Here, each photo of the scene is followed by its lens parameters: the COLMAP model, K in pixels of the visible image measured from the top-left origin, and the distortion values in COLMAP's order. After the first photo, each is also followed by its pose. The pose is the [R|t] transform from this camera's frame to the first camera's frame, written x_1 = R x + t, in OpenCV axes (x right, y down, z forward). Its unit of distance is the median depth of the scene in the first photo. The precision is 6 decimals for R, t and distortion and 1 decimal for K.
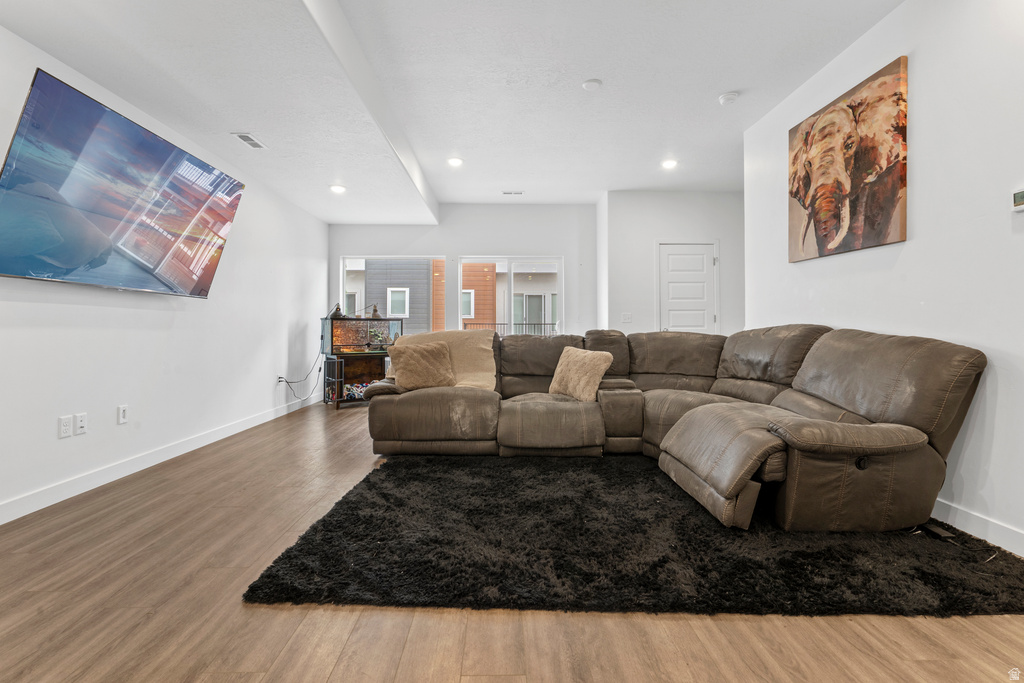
lens RADIAL K [[468.1, 0, 510.4], [0, 468.1, 324.7], [0, 0, 1]] dist [-0.009240, 0.003267]
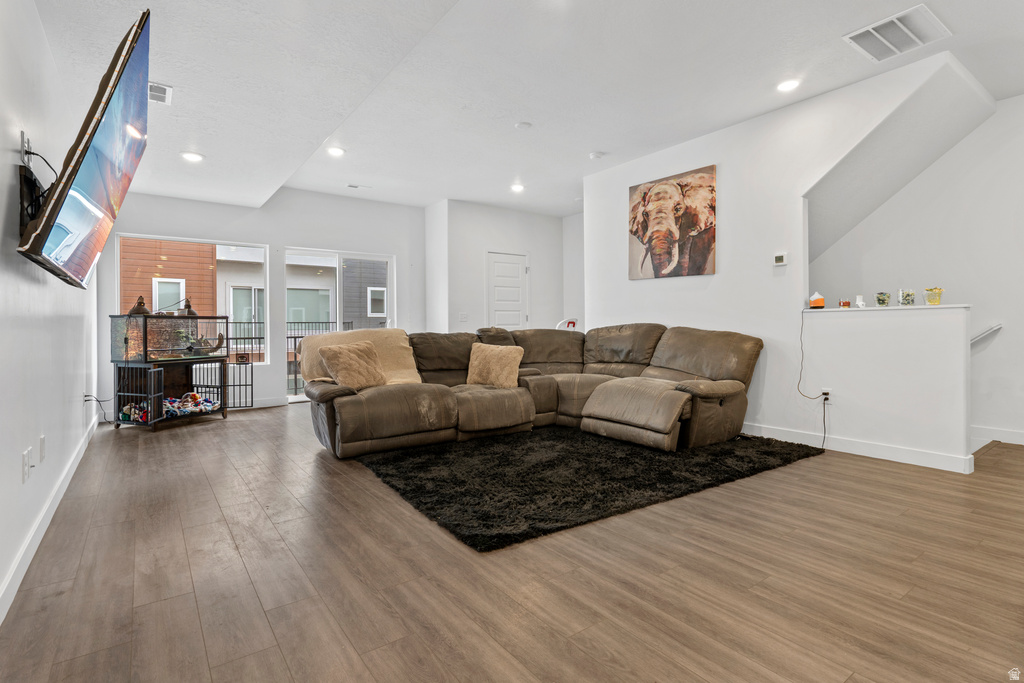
lens RADIAL K [[499.3, 0, 512.1], [0, 499.3, 327.0], [0, 0, 1]] dist [-0.003059, 0.002176]
pose [[0.818839, -0.005711, 0.573995, -0.608460], [0.001184, 0.999965, 0.008261, -0.002182], [-0.574022, -0.006085, 0.818817, -0.050308]]
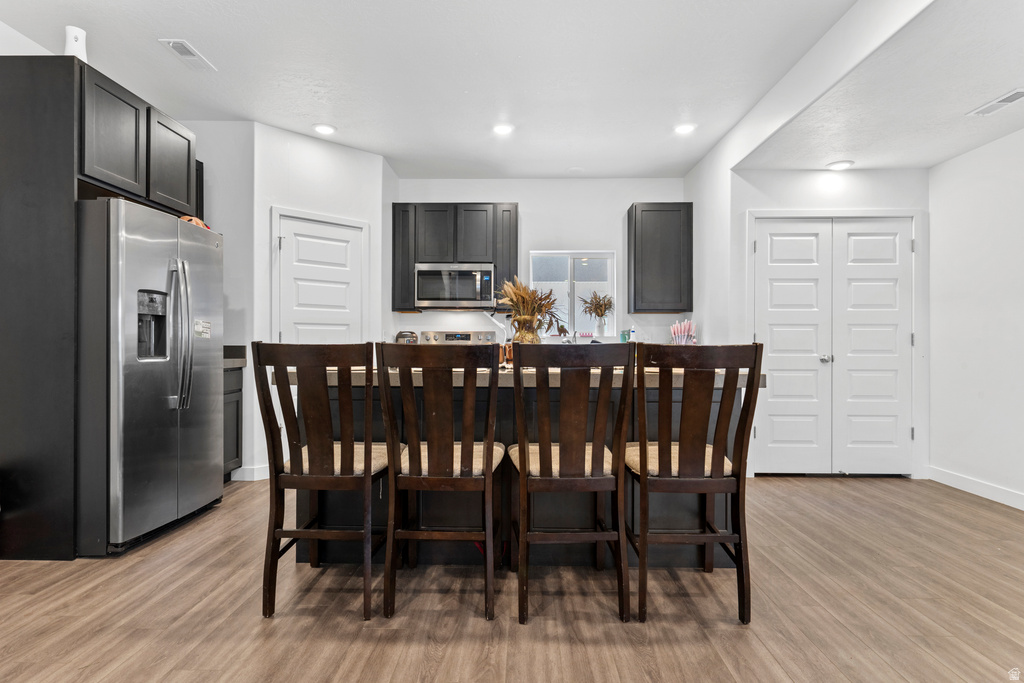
lens RADIAL K [[549.2, 0, 512.5], [0, 549.2, 346.3], [0, 0, 1]] dist [0.005283, -0.000204]
pose [[-0.999058, -0.004015, 0.043200, 0.208266], [-0.004526, 0.999921, -0.011731, -0.019127], [-0.043150, -0.011915, -0.998998, 0.644995]]
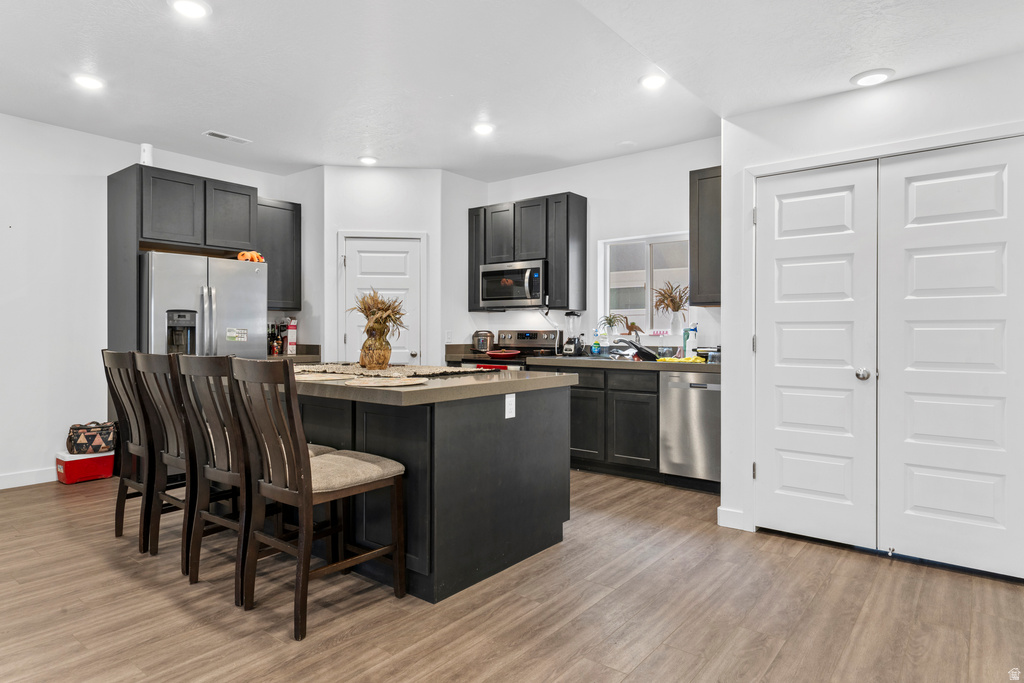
lens RADIAL K [[592.2, 0, 513.7], [0, 592.2, 333.3], [0, 0, 1]] dist [0.002705, 0.000455]
pose [[-0.773487, -0.002617, 0.633807, -0.638006], [-0.012732, 0.999854, -0.011410, -0.053853], [-0.633685, -0.016895, -0.773407, 0.375562]]
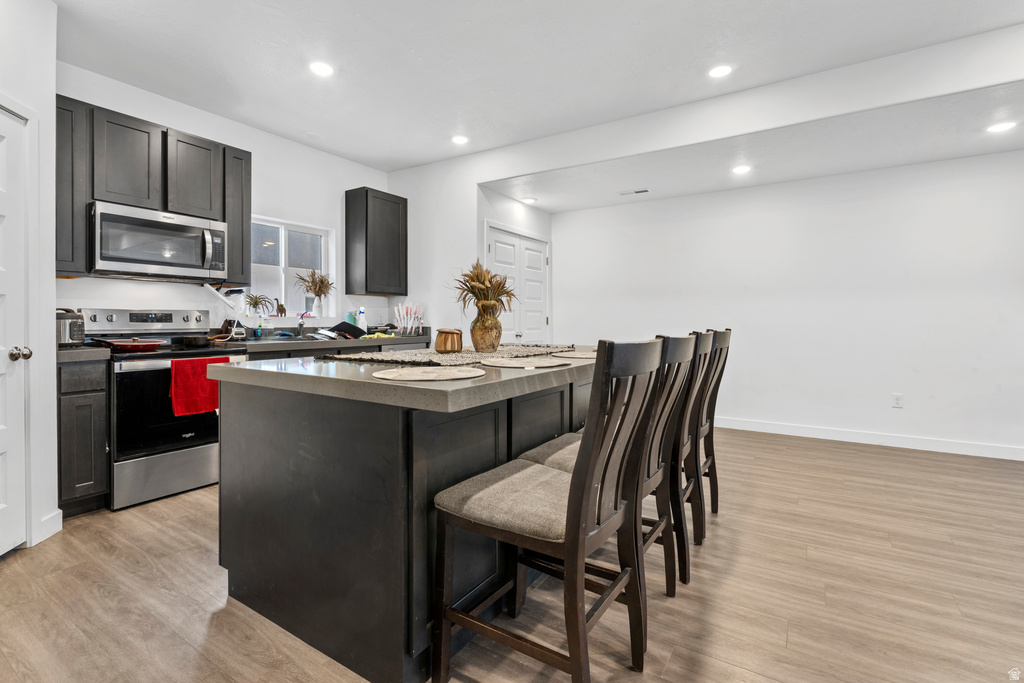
lens RADIAL K [[468.1, 0, 507.7], [0, 468.1, 327.0], [0, 0, 1]] dist [-0.009240, 0.003267]
pose [[-0.565028, 0.010973, -0.824999, 0.834857], [0.011136, 0.999922, 0.005673, -0.043516], [0.824996, -0.005982, -0.565106, 0.168121]]
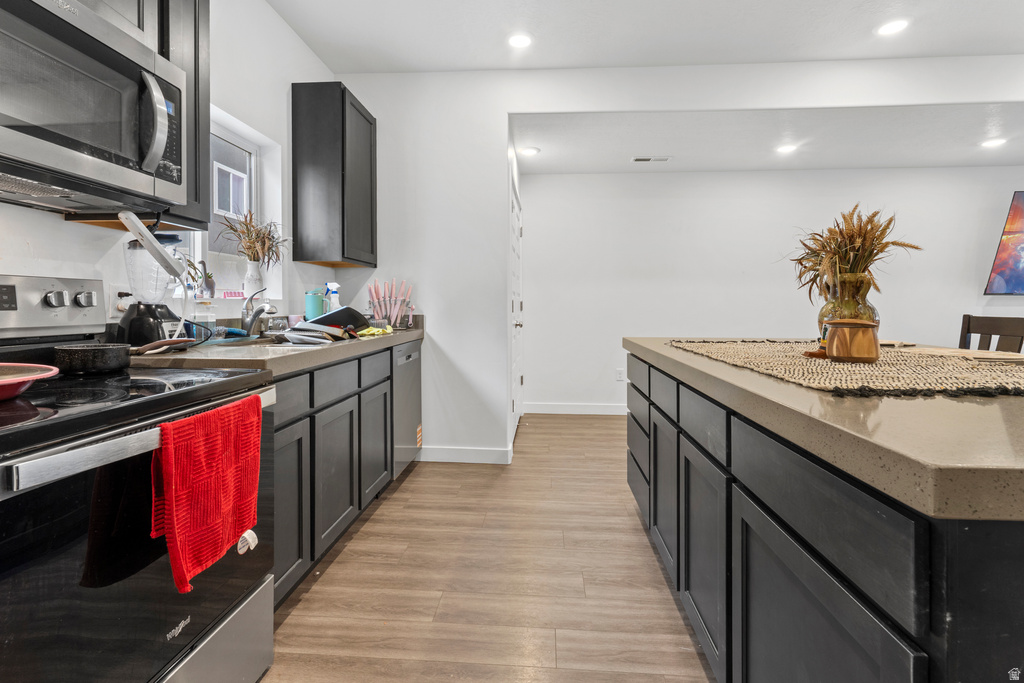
lens RADIAL K [[468.1, 0, 506.9], [0, 468.1, 318.4], [0, 0, 1]] dist [-0.009240, 0.003267]
pose [[-0.098433, 0.025753, -0.994810, 0.733640], [0.014821, 0.999592, 0.024410, -0.052954], [0.995033, -0.012342, -0.098775, -0.590552]]
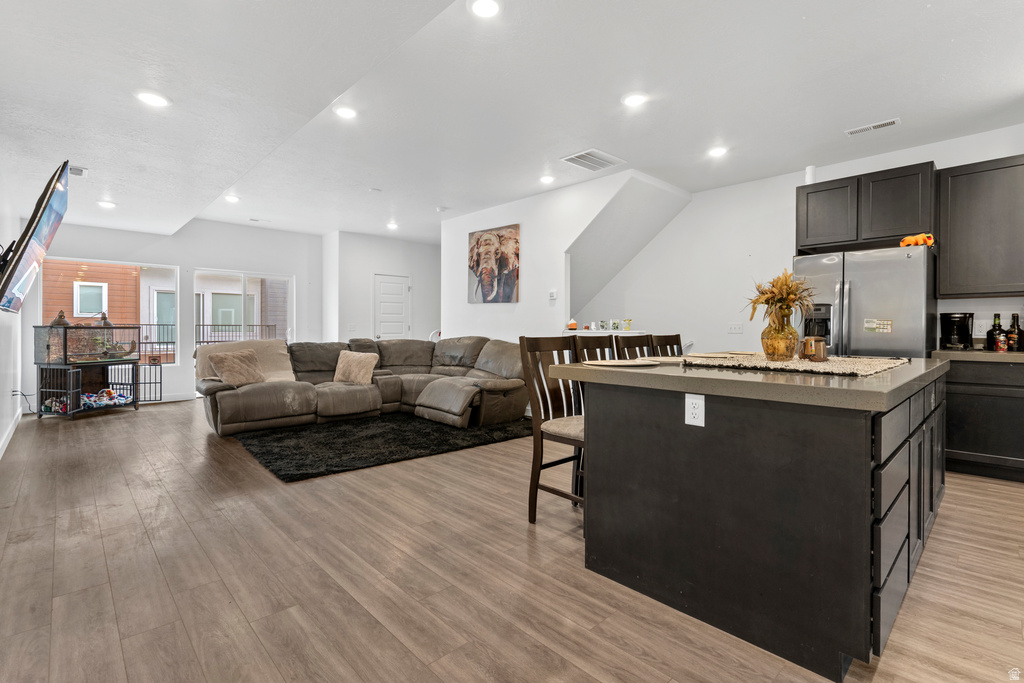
lens RADIAL K [[468.1, 0, 507.3], [0, 468.1, 331.6], [0, 0, 1]] dist [-0.009240, 0.003267]
pose [[0.741186, -0.001324, 0.671298, -0.595040], [-0.011985, 0.999813, 0.015204, -0.050902], [-0.671192, -0.019315, 0.741032, -0.549650]]
